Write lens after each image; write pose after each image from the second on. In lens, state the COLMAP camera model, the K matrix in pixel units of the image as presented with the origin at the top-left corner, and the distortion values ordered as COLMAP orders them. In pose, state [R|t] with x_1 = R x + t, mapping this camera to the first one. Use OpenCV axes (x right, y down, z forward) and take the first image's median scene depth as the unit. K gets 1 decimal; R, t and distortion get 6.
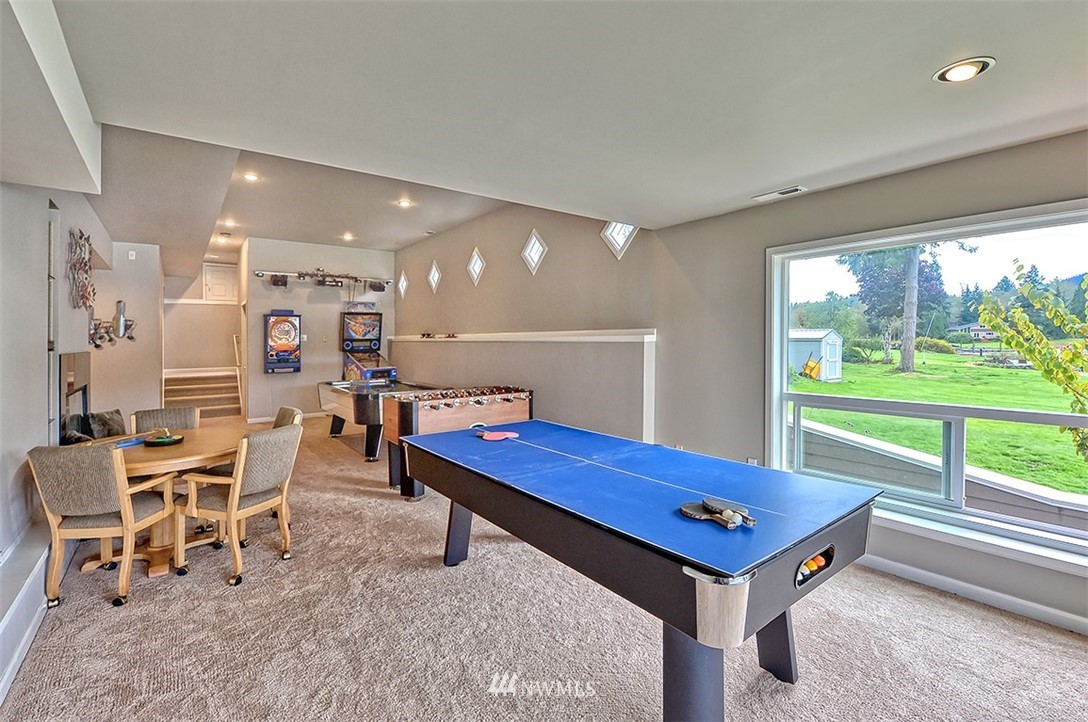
lens RADIAL K [[480.3, 0, 544.0], [0, 480.3, 352.5], [0, 0, 1]] dist [0.000169, 0.000009]
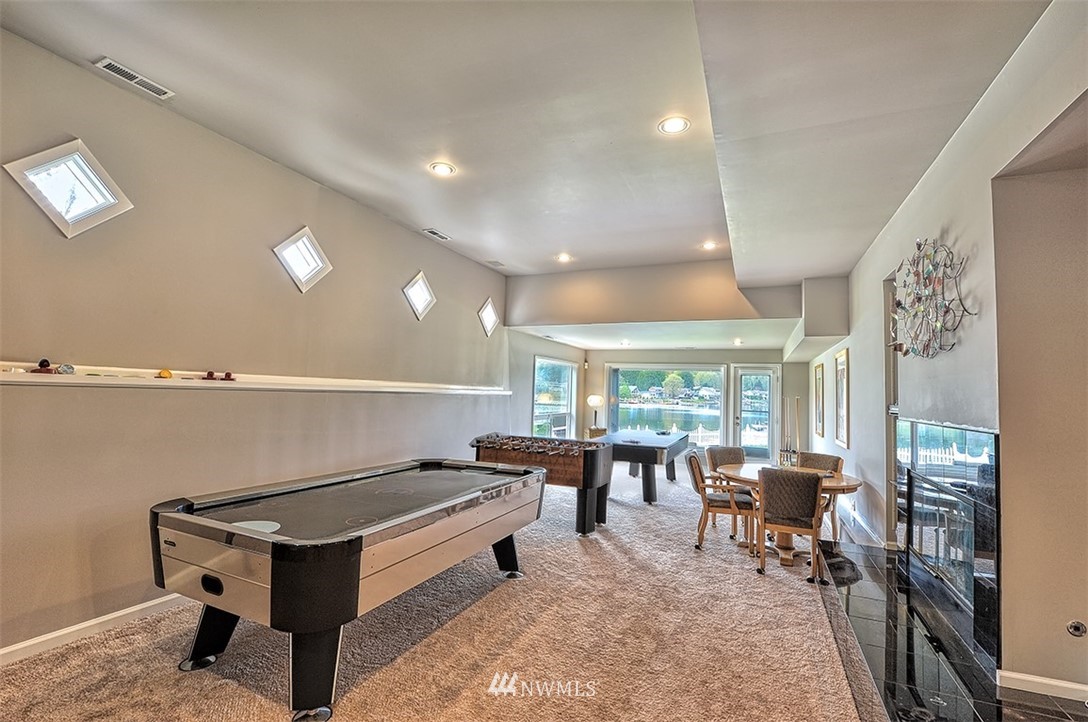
lens RADIAL K [[480.3, 0, 542.7], [0, 480.3, 364.8], [0, 0, 1]] dist [0.000169, 0.000009]
pose [[-0.467330, 0.035312, 0.883378, -0.922988], [-0.015501, 0.998721, -0.048123, -0.036065], [-0.883947, -0.036183, -0.466185, 1.194446]]
